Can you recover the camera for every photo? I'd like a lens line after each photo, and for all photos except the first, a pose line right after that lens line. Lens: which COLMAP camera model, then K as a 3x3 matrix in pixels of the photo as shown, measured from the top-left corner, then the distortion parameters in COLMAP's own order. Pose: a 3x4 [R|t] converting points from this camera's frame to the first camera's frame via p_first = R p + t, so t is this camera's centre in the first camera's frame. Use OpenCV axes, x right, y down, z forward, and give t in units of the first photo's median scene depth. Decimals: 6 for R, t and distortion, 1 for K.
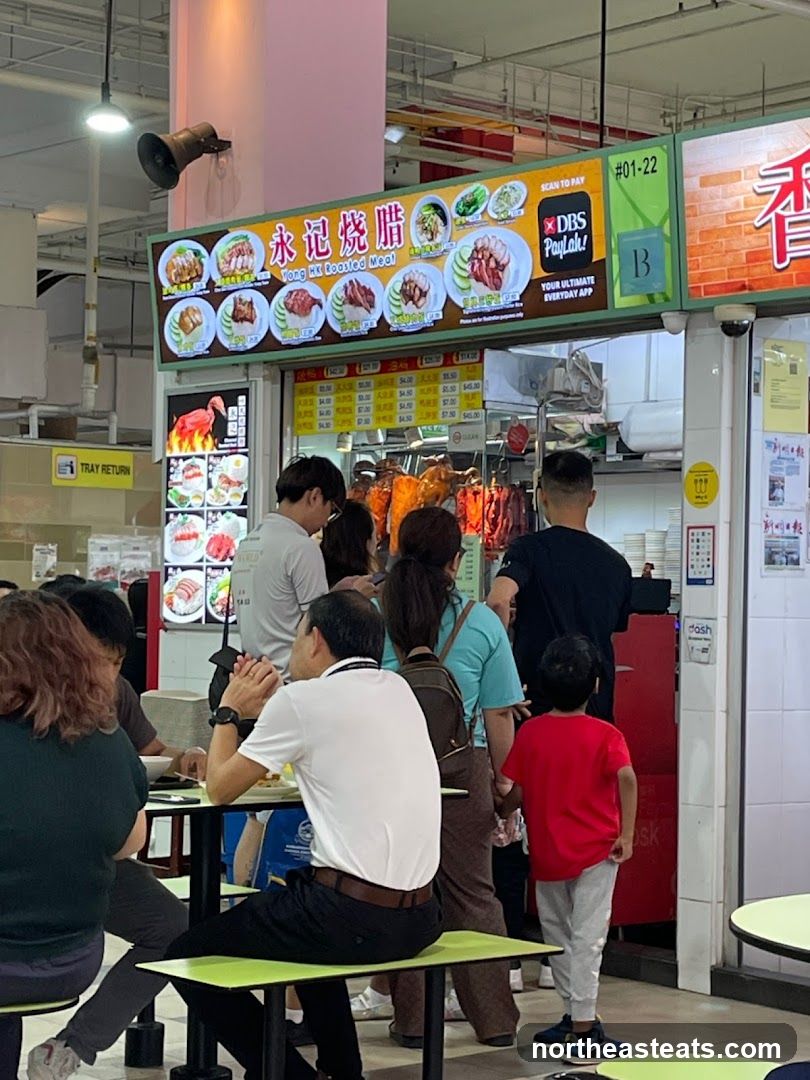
lens RADIAL K [[2456.8, 0, 409.9], [0, 2456.8, 543.9], [0, 0, 1]] dist [0.073384, 0.000000]
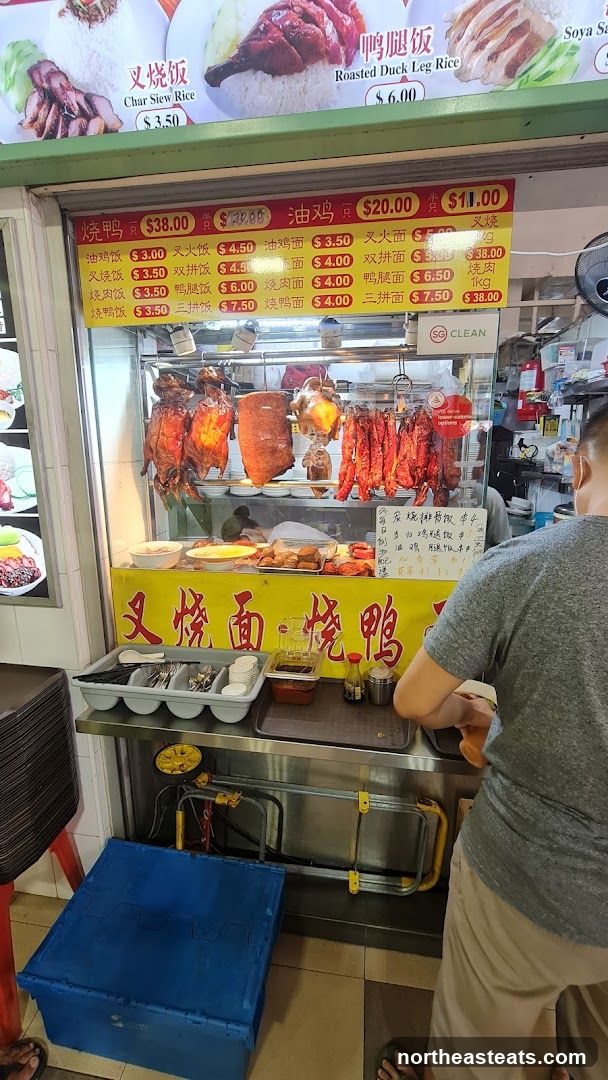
lens RADIAL K [[446.3, 0, 308.6], [0, 446.3, 537.3], [0, 0, 1]] dist [-0.004997, 0.002183]
pose [[0.738922, -0.157392, 0.655151, -0.097483], [-0.002658, 0.971646, 0.236424, -0.016495], [-0.673786, -0.176441, 0.717552, 0.892787]]
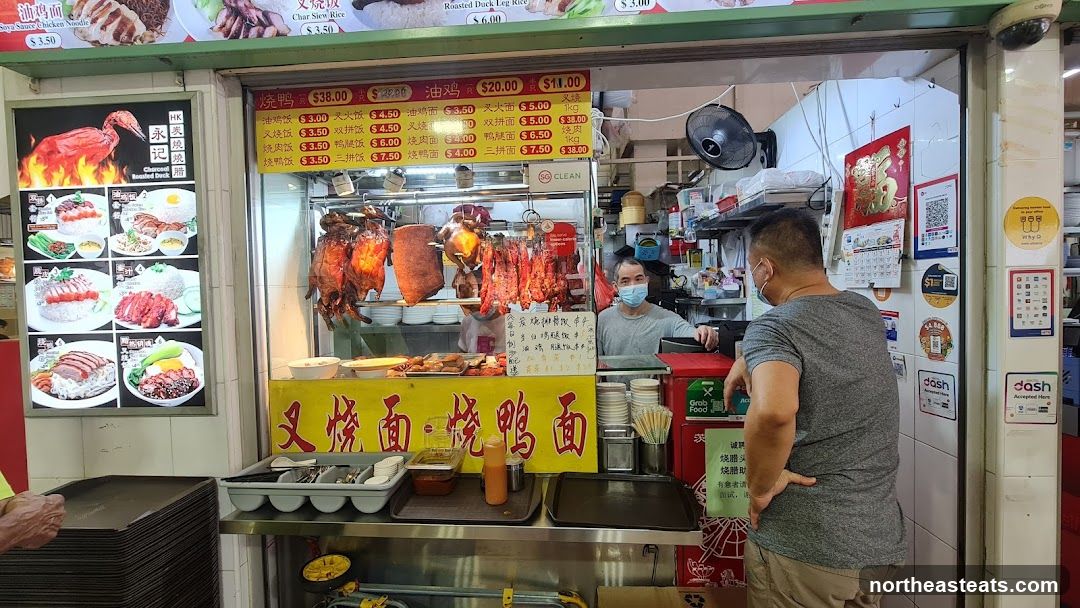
lens RADIAL K [[446.3, 0, 541.6], [0, 446.3, 300.0], [0, 0, 1]] dist [-0.004997, 0.002183]
pose [[0.678487, -0.056190, 0.732460, -0.100291], [0.019265, 0.998088, 0.058723, -0.007807], [-0.734359, -0.025732, 0.678273, 0.859596]]
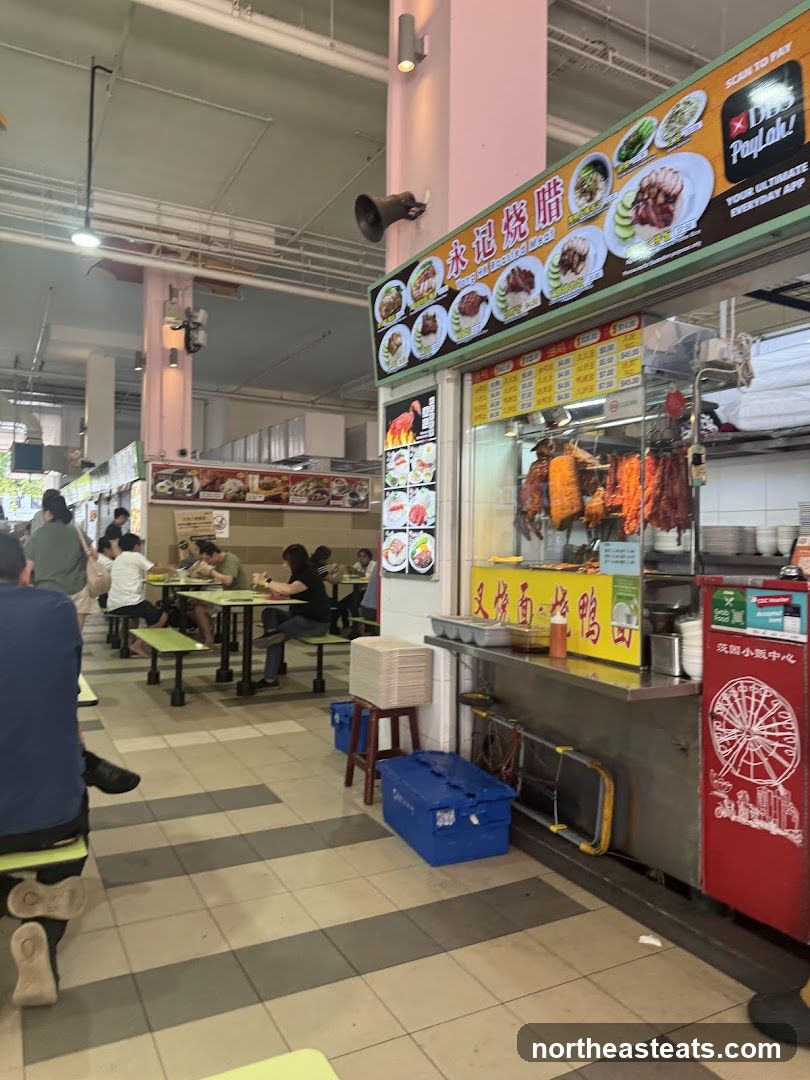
lens RADIAL K [[760.6, 0, 393.5], [0, 760.6, 534.0], [0, 0, 1]] dist [0.001399, -0.030548]
pose [[0.977741, -0.002317, -0.209803, -0.004933], [0.003932, 0.999966, 0.007281, 0.009011], [0.209779, -0.007944, 0.977717, 0.634464]]
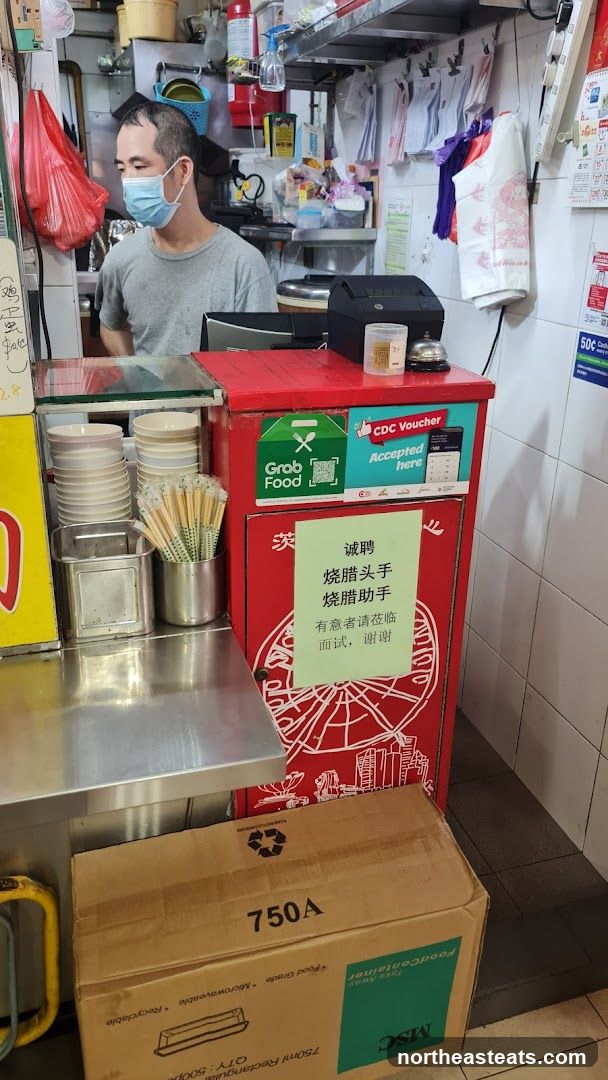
lens RADIAL K [[809.5, 0, 291.3], [0, 809.5, 523.0], [0, 0, 1]] dist [0.050190, -0.005290]
pose [[0.389938, -0.346885, 0.853006, -0.059697], [-0.032295, 0.920612, 0.389141, -0.002691], [-0.920275, -0.179288, 0.347779, 0.878211]]
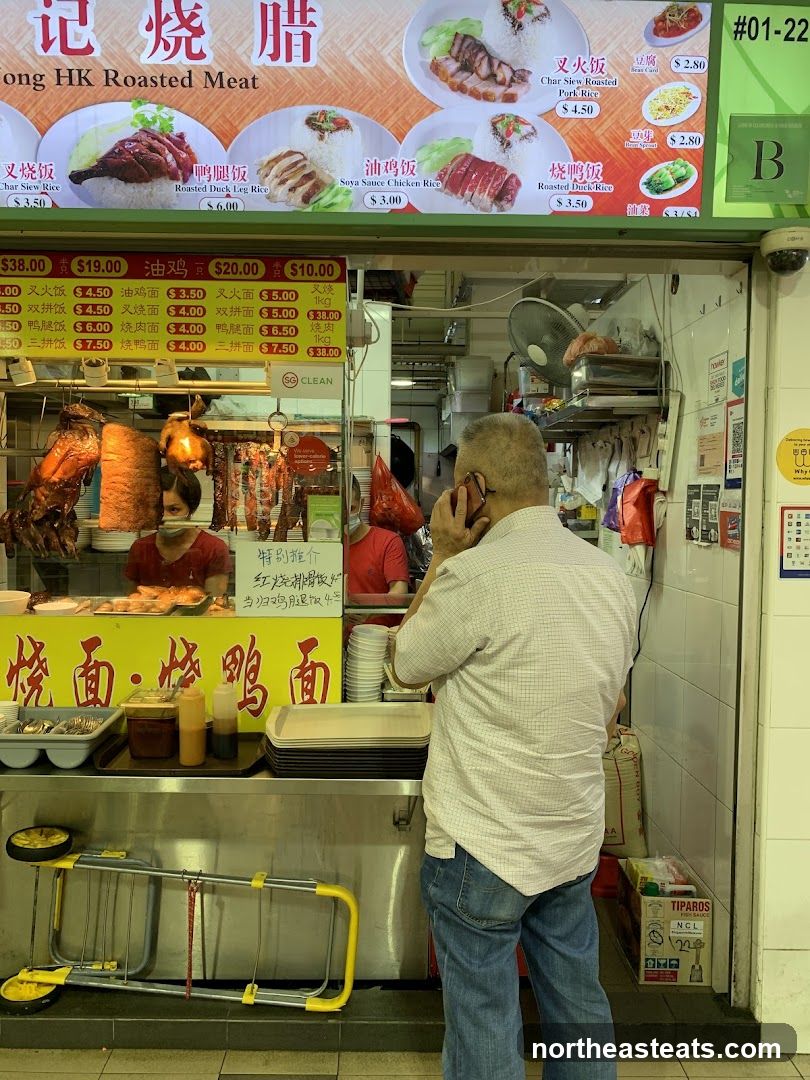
lens RADIAL K [[885.0, 0, 392.2], [0, 885.0, 588.3], [0, 0, 1]] dist [0.059865, -0.073201]
pose [[0.618189, -0.038536, 0.785084, -0.172250], [-0.015533, 0.998004, 0.061219, 0.003310], [-0.785876, -0.050039, 0.616356, 0.776454]]
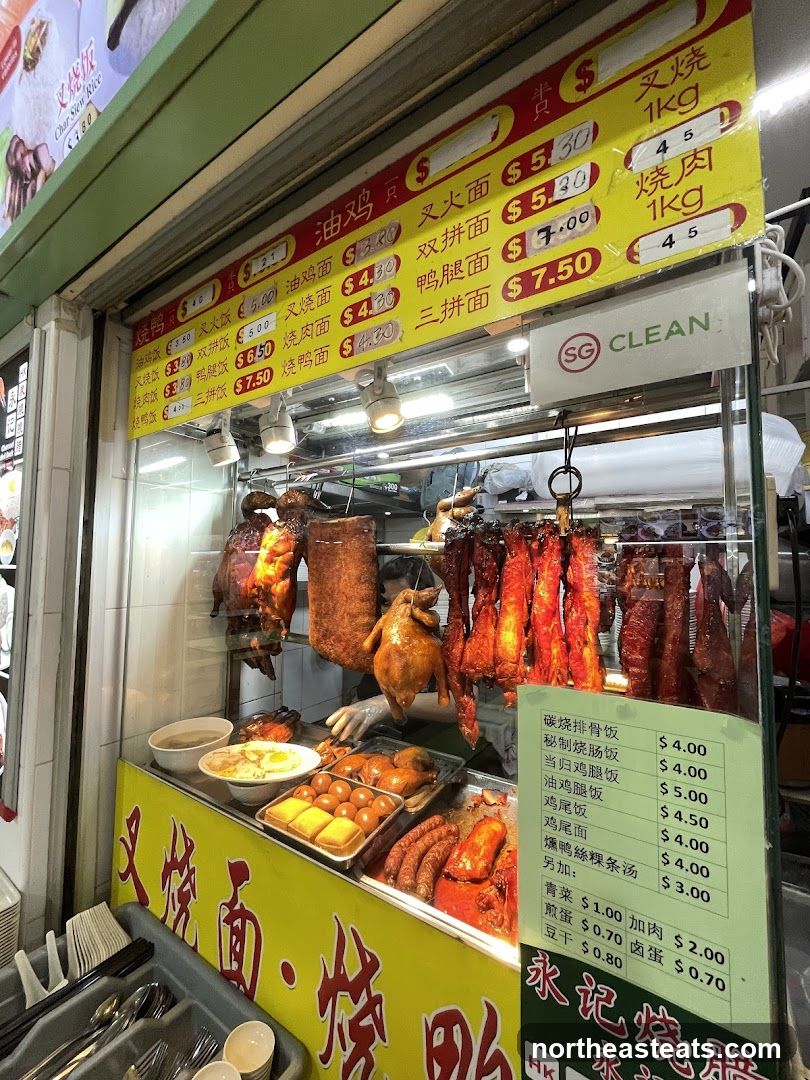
lens RADIAL K [[436.7, 0, 407.7], [0, 436.7, 538.7], [0, 0, 1]] dist [-0.002432, -0.000149]
pose [[0.958040, 0.011887, 0.286387, -0.014331], [-0.001822, 0.999372, -0.035384, -0.018683], [-0.286628, 0.033378, 0.957460, 0.925040]]
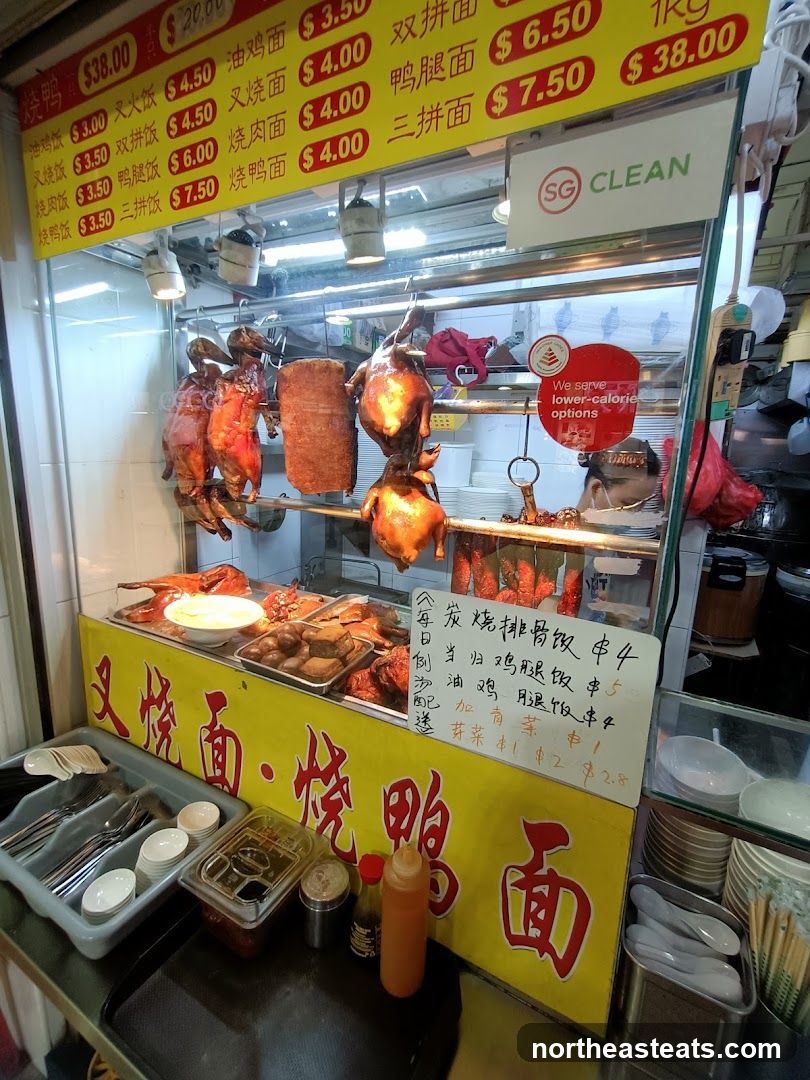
lens RADIAL K [[490.1, 0, 409.4], [0, 490.1, 536.4], [0, 0, 1]] dist [0.008245, 0.002371]
pose [[0.931030, -0.050759, 0.361396, -0.018135], [-0.032484, 0.974823, 0.220603, -0.016268], [-0.363495, -0.217127, 0.905940, 0.915503]]
